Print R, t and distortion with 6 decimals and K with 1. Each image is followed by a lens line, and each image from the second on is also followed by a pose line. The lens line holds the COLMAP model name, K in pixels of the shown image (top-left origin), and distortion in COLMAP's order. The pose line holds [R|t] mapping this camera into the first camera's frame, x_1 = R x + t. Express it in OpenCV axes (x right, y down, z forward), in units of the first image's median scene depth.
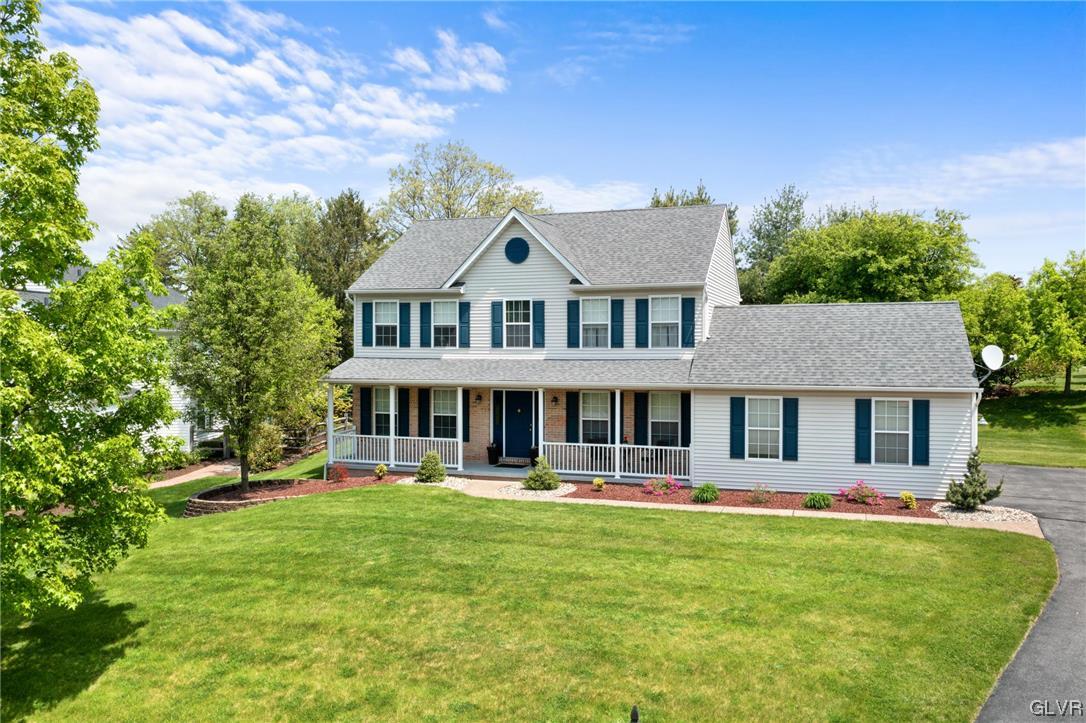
lens RADIAL K [[862.4, 0, 546.6], [0, 862.4, 359.6], [0, 0, 1]] dist [-0.007165, -0.006378]
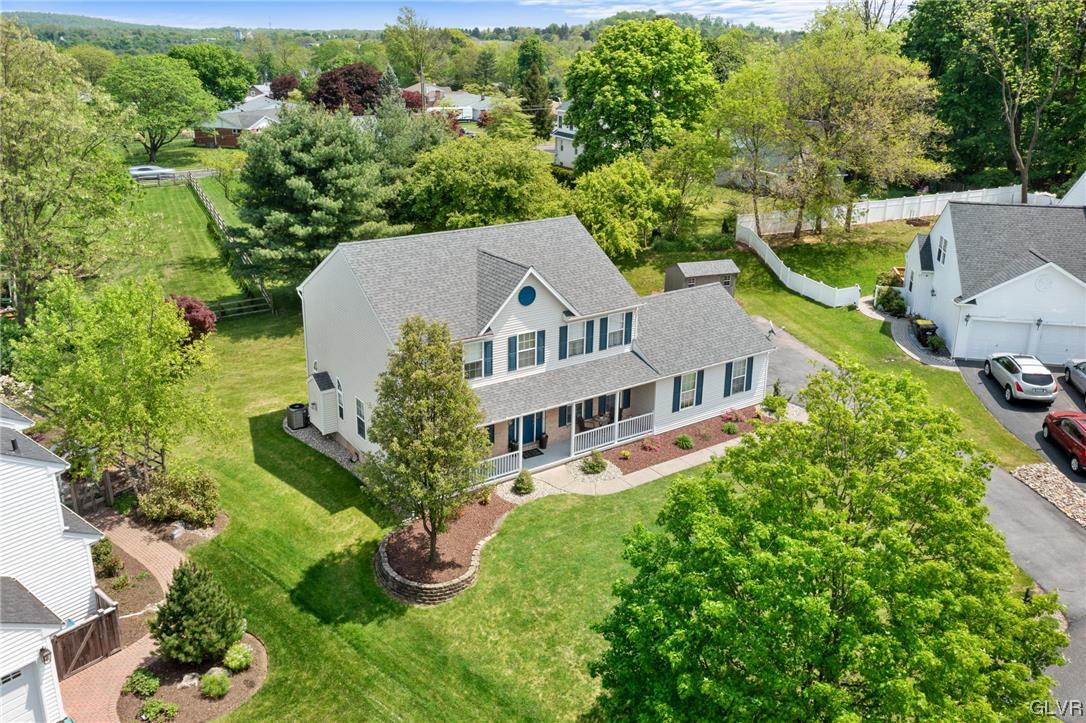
lens RADIAL K [[892.6, 0, 541.1], [0, 892.6, 289.9], [0, 0, 1]] dist [-0.005293, -0.002940]
pose [[0.602649, -0.208443, 0.770302, -1.082728], [-0.005014, 0.964275, 0.264854, -0.506181], [-0.797991, -0.163477, 0.580074, 0.223347]]
